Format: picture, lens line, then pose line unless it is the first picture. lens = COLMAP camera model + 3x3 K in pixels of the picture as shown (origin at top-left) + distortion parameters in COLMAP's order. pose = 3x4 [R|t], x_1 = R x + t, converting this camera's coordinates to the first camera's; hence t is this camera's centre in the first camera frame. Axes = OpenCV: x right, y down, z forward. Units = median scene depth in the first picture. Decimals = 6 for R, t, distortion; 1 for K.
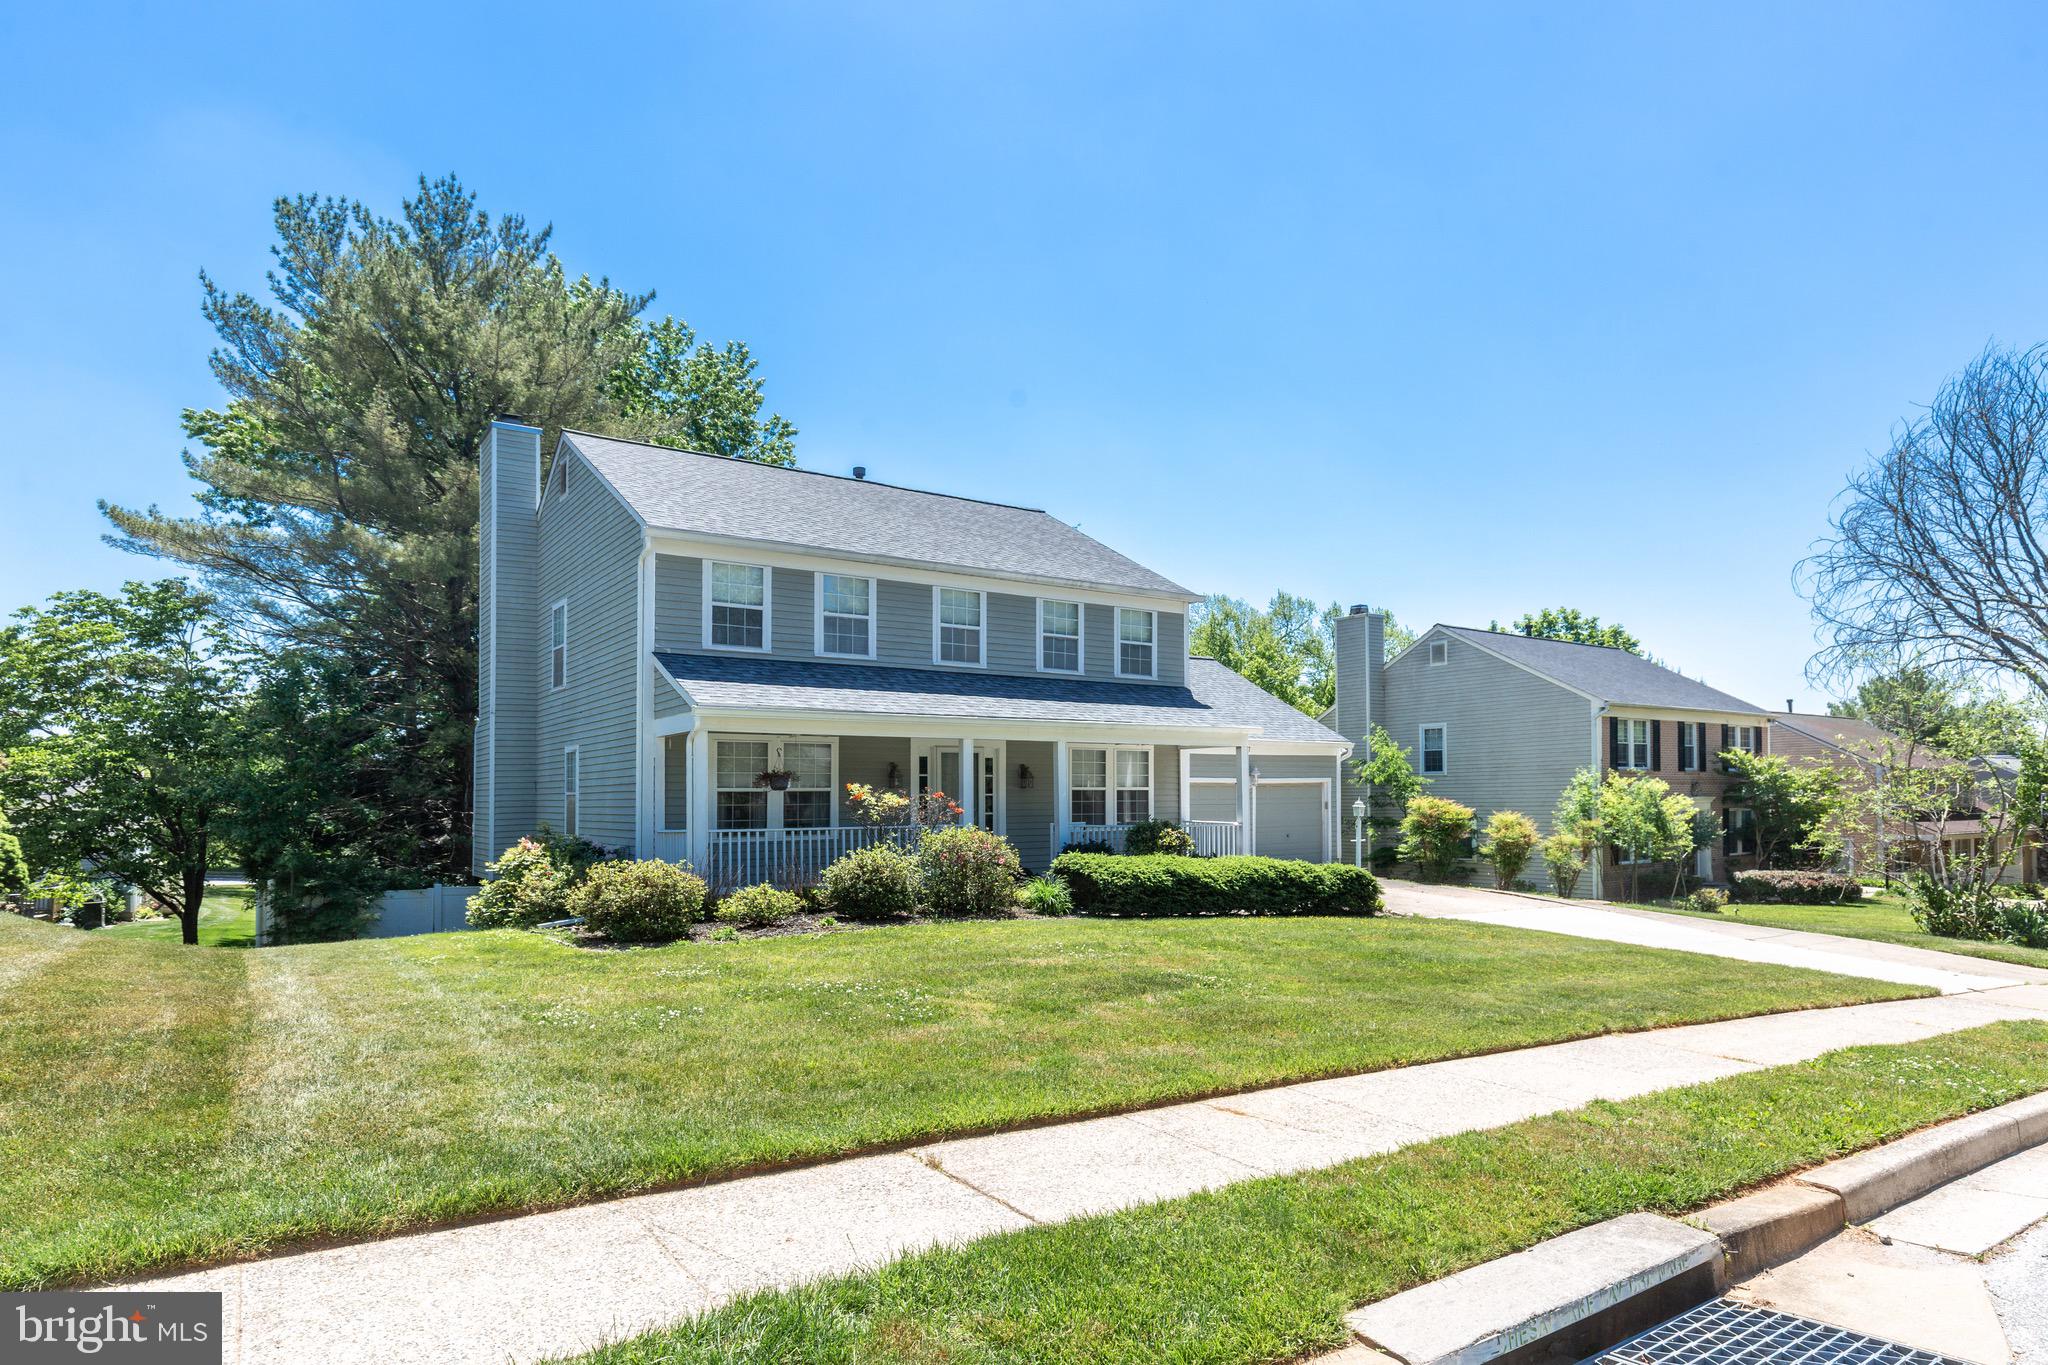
lens RADIAL K [[1110.4, 0, 1043.4], [0, 1110.4, 773.3], [0, 0, 1]] dist [0.000601, 0.000148]
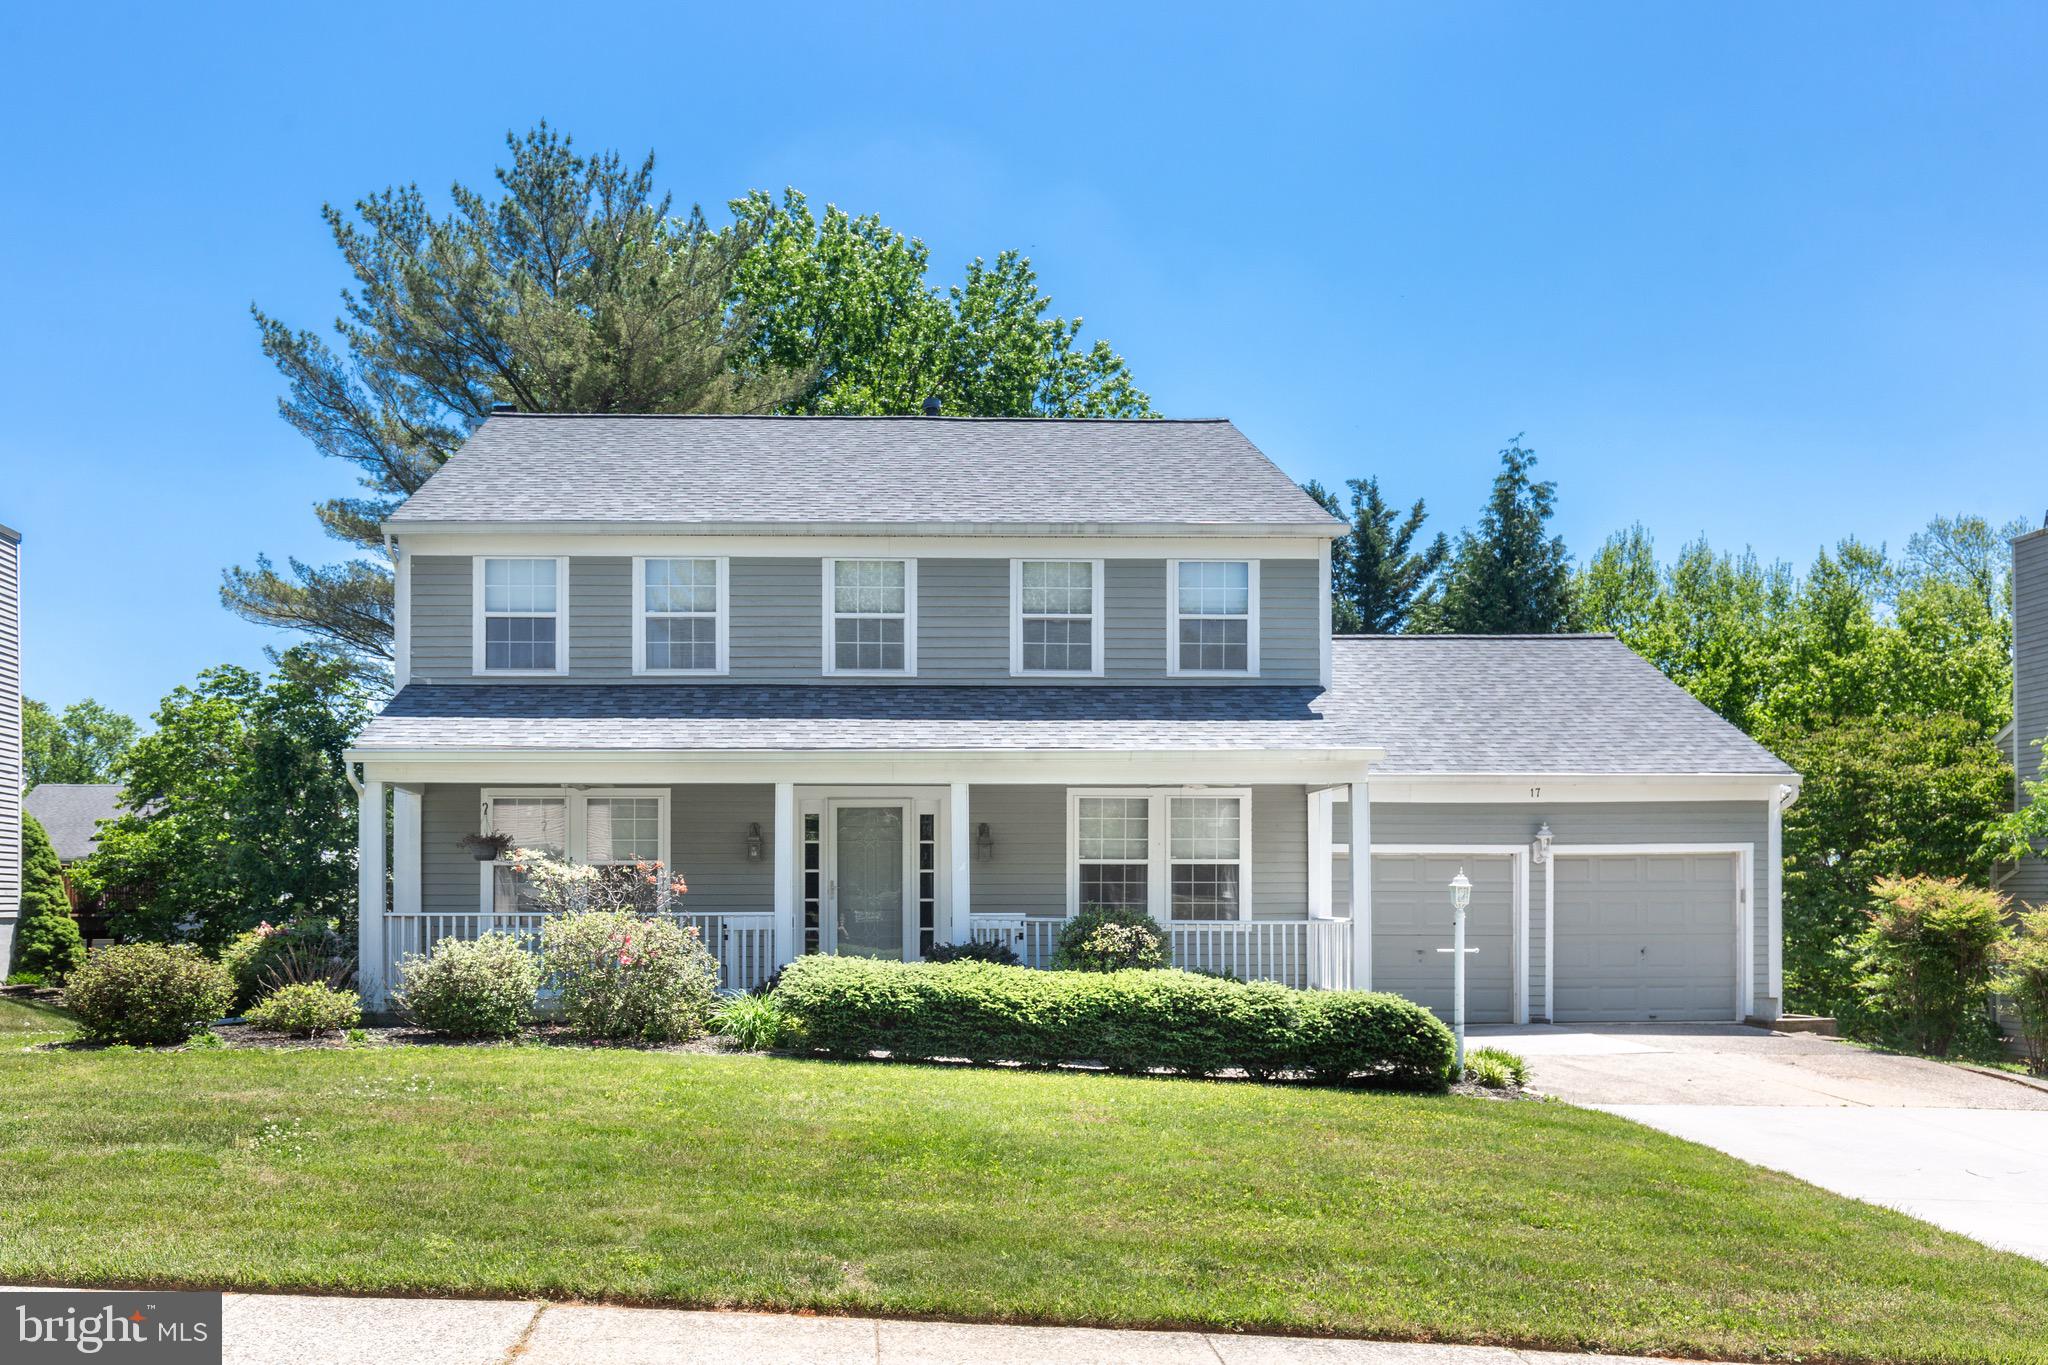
lens RADIAL K [[1566.5, 0, 990.9], [0, 1566.5, 917.5], [0, 0, 1]] dist [-0.000178, 0.000797]
pose [[0.840391, 0.009698, -0.541893, 0.445241], [0.007271, 0.999548, 0.029164, 0.018654], [0.541931, -0.028449, 0.839941, 0.228079]]
